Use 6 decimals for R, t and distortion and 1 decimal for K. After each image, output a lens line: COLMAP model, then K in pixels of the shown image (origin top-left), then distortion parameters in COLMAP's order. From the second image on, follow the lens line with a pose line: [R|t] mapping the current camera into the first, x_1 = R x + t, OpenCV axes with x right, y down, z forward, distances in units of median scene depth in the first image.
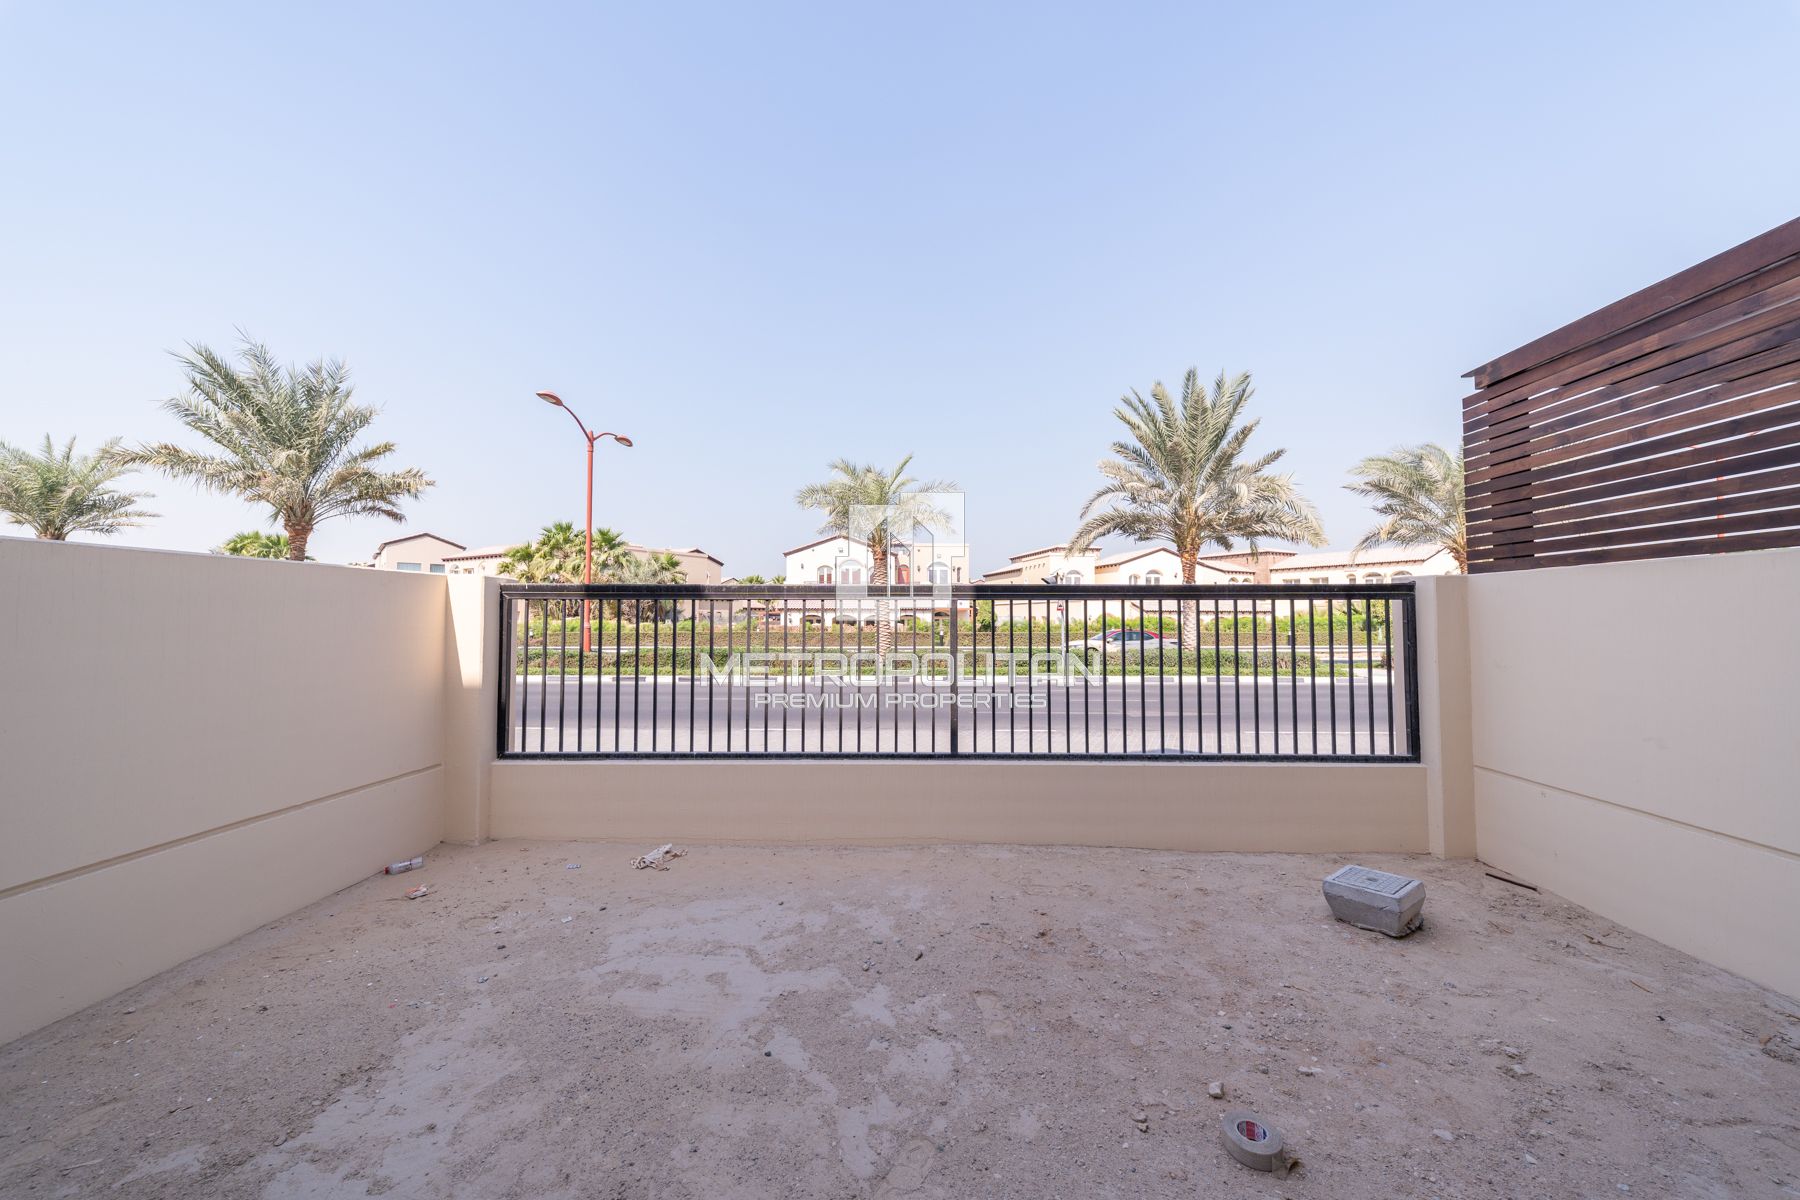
lens RADIAL K [[626.5, 0, 896.3], [0, 626.5, 610.3], [0, 0, 1]] dist [0.000606, -0.000116]
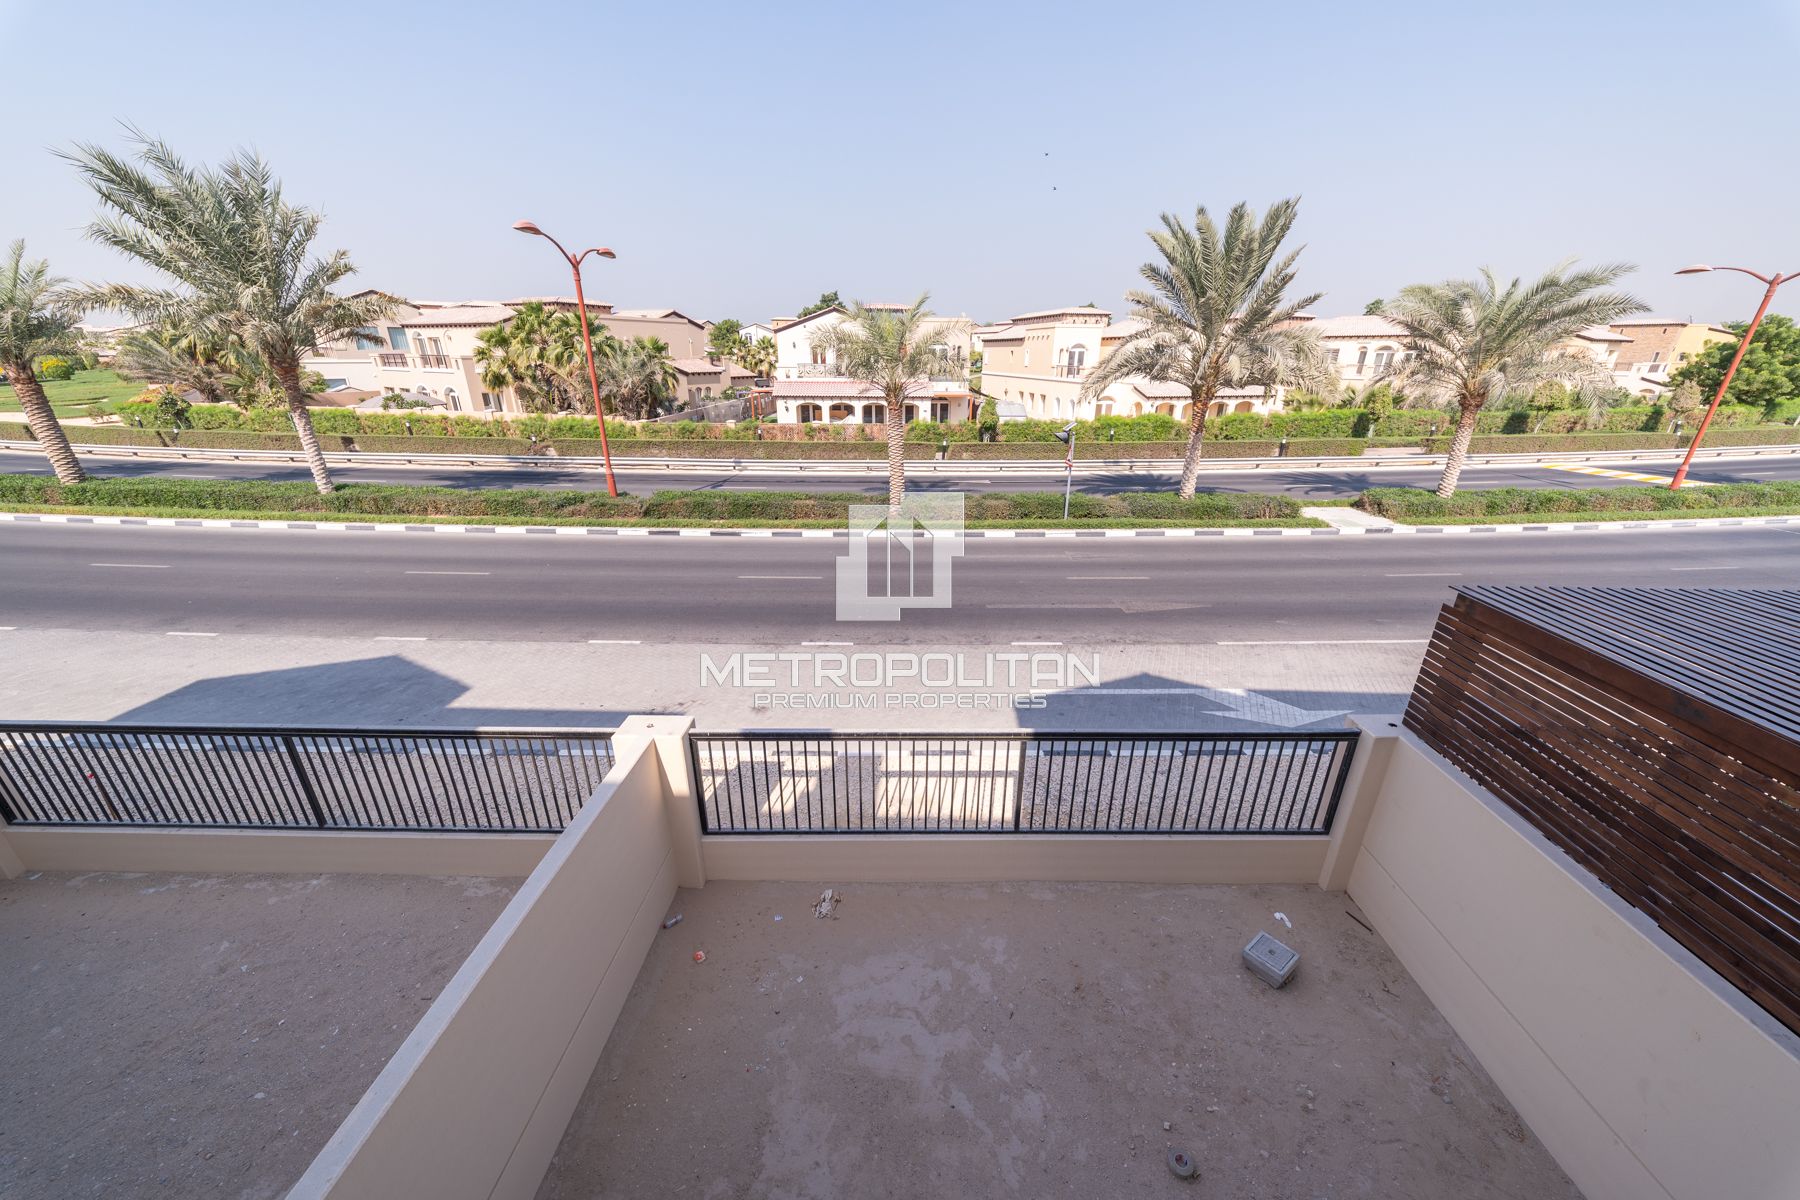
lens RADIAL K [[626.5, 0, 887.0], [0, 626.5, 579.0], [0, 0, 1]] dist [0.000606, -0.000116]
pose [[0.999820, -0.009170, 0.016626, -0.306488], [0.001988, 0.921387, 0.388641, -1.178580], [-0.018883, -0.388538, 0.921239, -0.153059]]
